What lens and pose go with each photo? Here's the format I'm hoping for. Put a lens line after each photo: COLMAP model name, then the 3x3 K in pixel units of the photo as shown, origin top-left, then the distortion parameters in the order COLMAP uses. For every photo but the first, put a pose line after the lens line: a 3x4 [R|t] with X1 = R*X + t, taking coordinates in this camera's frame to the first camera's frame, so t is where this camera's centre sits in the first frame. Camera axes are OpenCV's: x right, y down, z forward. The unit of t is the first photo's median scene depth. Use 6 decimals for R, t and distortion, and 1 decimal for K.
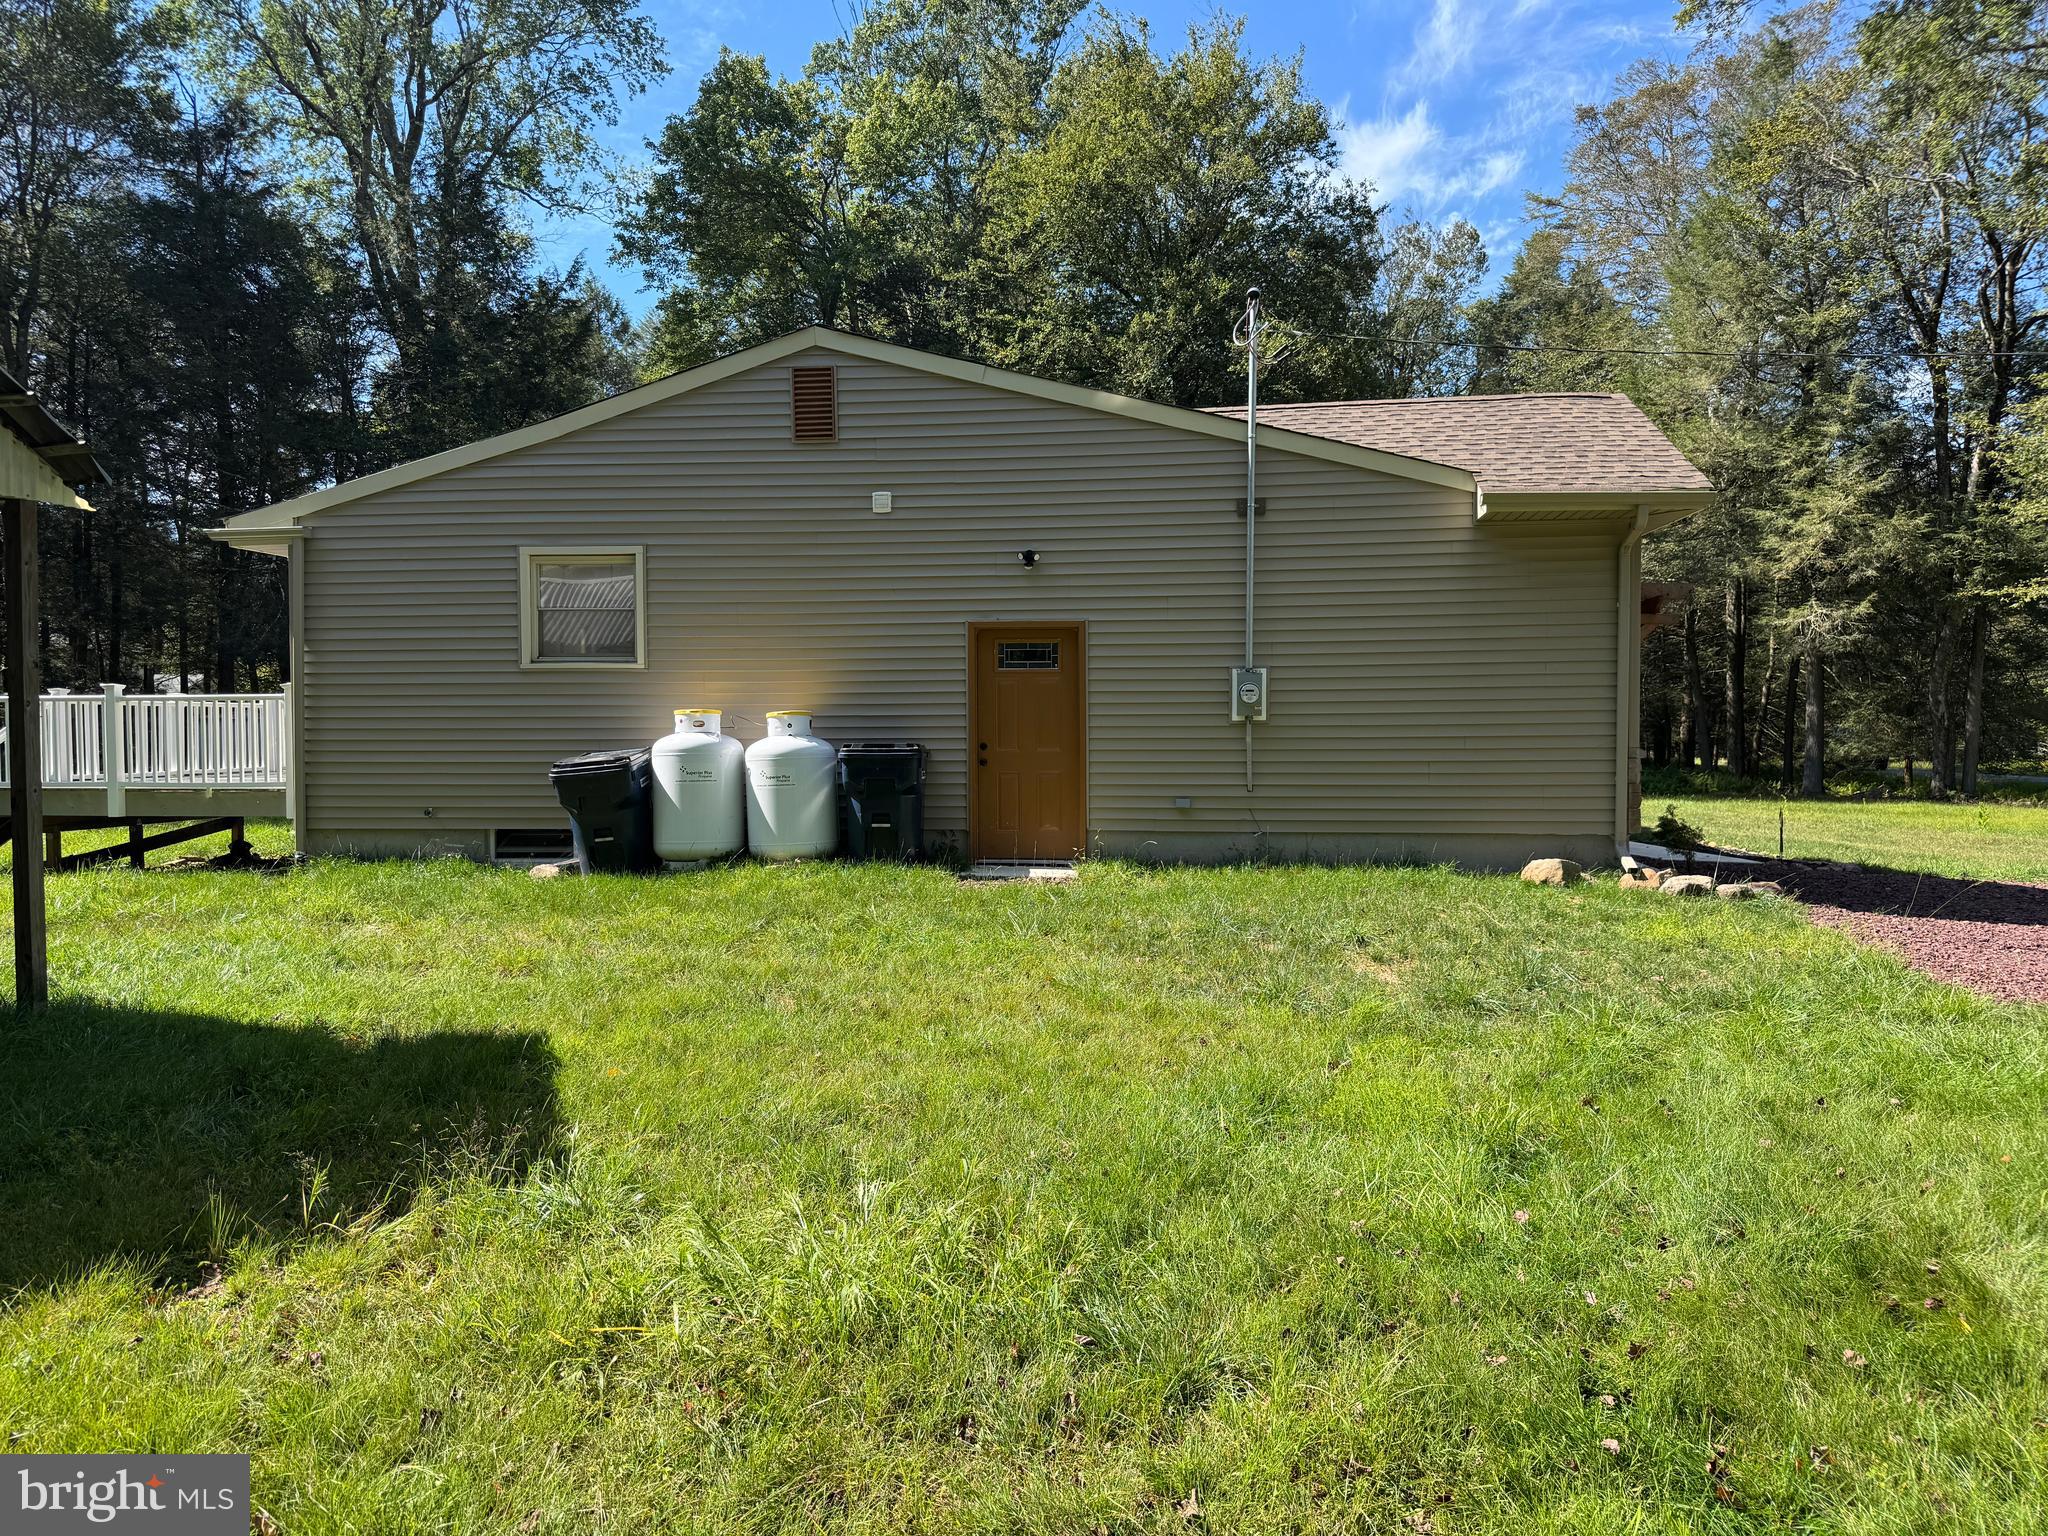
lens RADIAL K [[1485.8, 0, 1021.7], [0, 1485.8, 773.6], [0, 0, 1]] dist [0.038185, -0.026071]
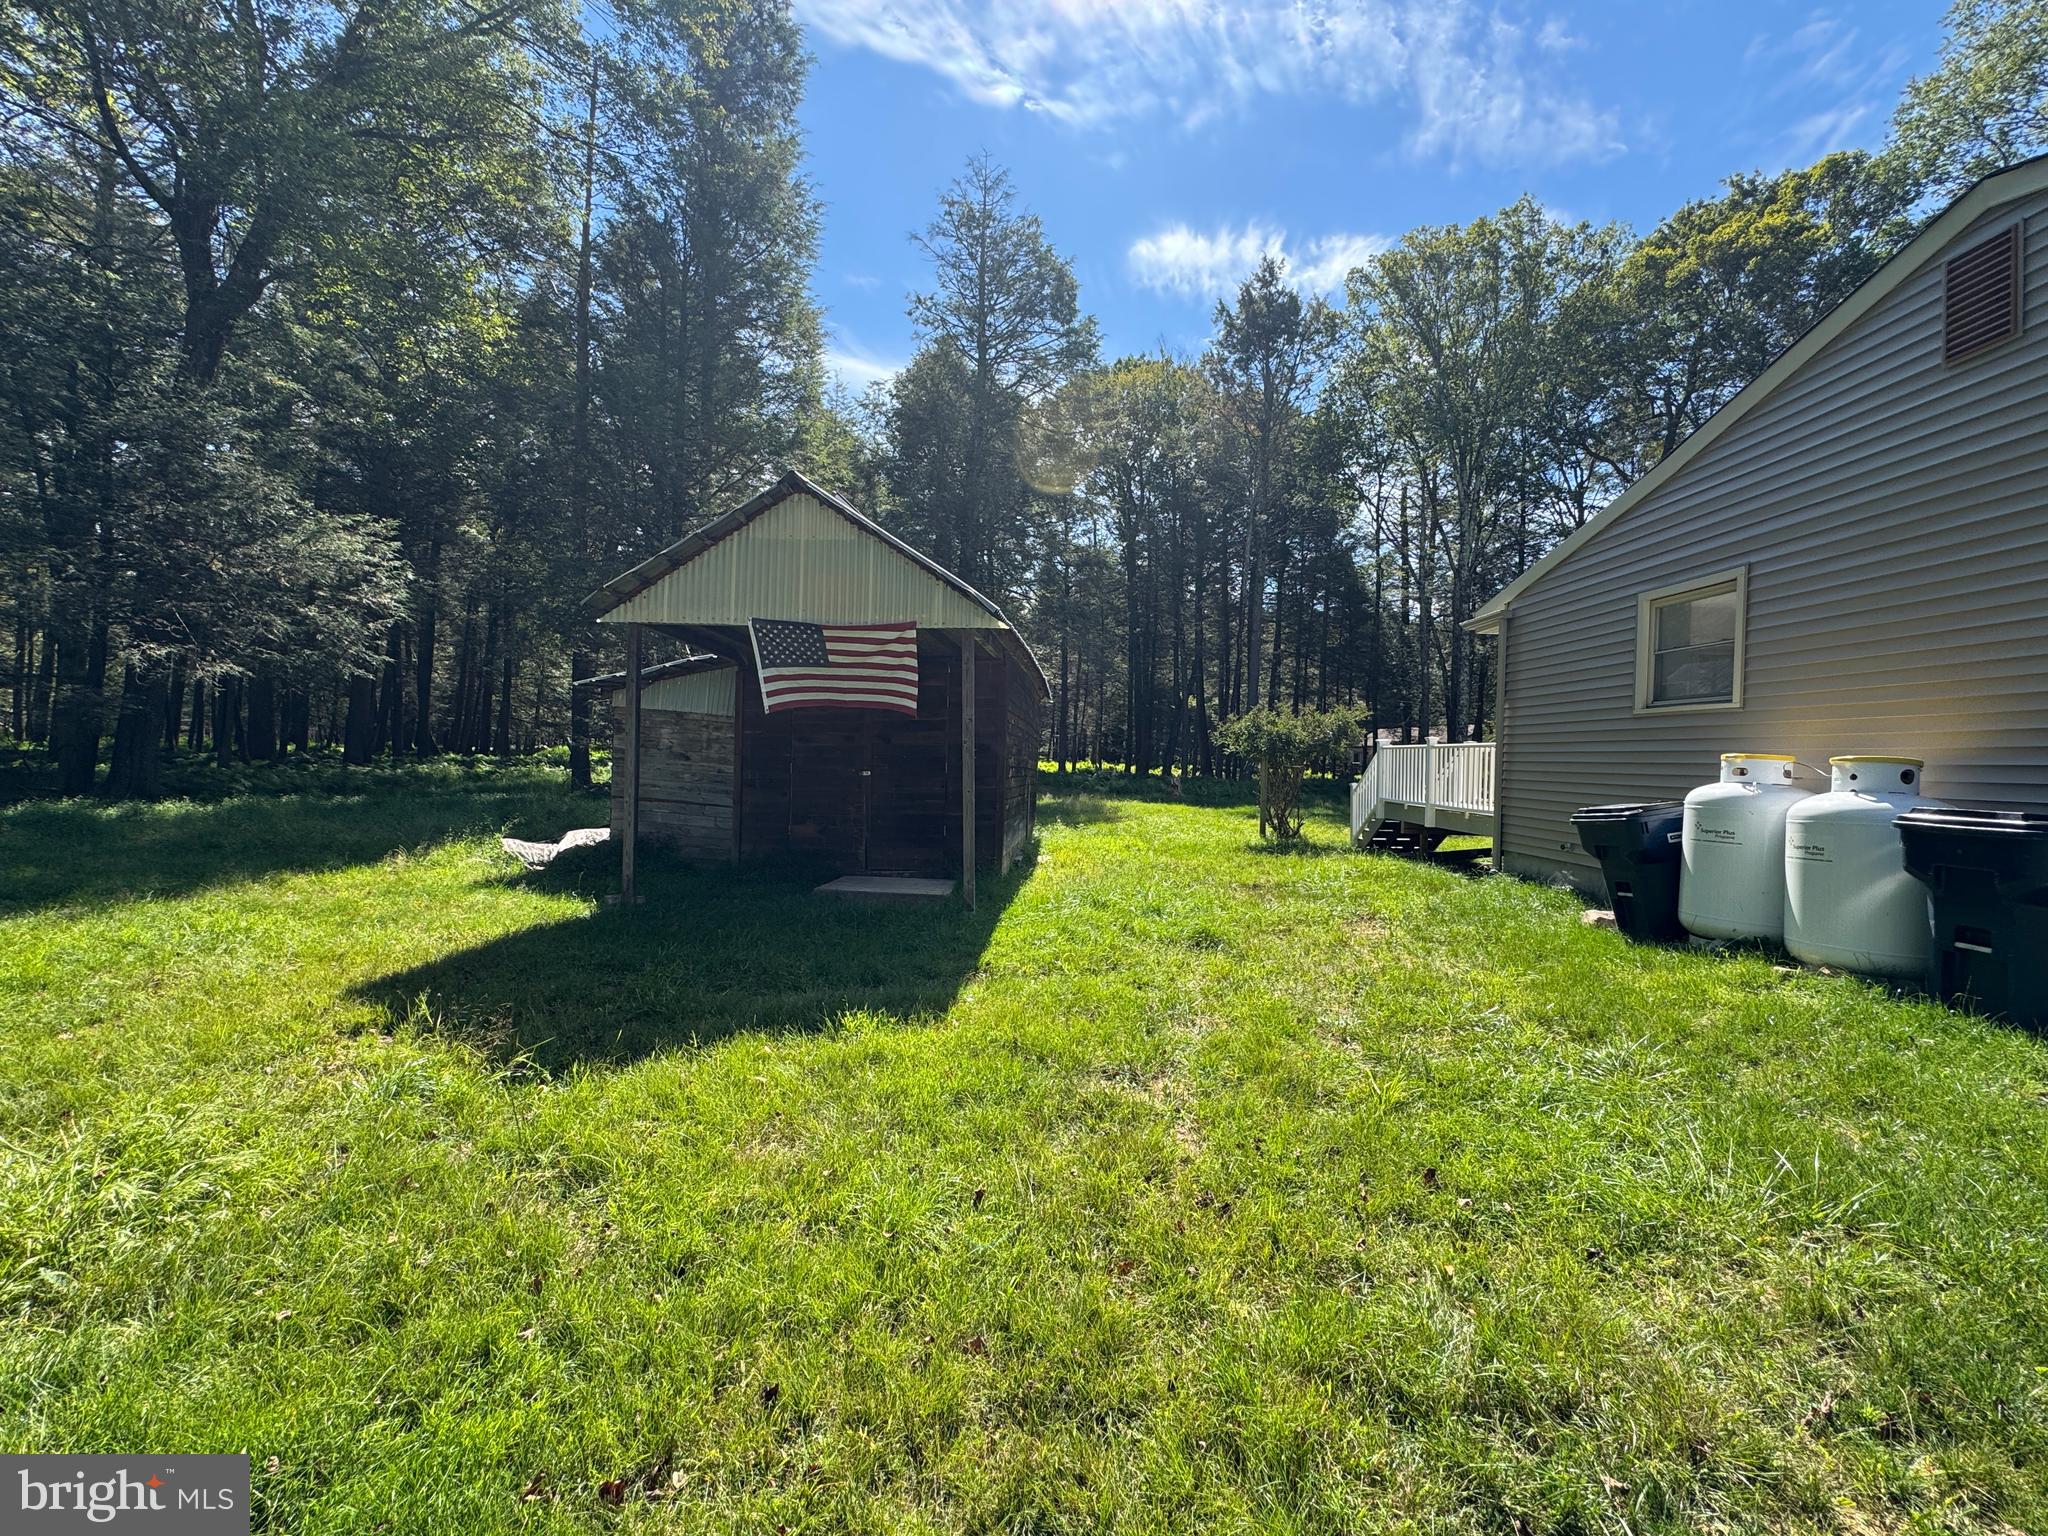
lens RADIAL K [[833.7, 0, 980.9], [0, 833.7, 759.8], [0, 0, 1]] dist [0.001659, -0.000864]
pose [[0.095099, 0.010157, -0.995416, 0.187028], [-0.058466, 0.998279, 0.004600, -0.017545], [0.993749, 0.057760, 0.095529, 0.535688]]
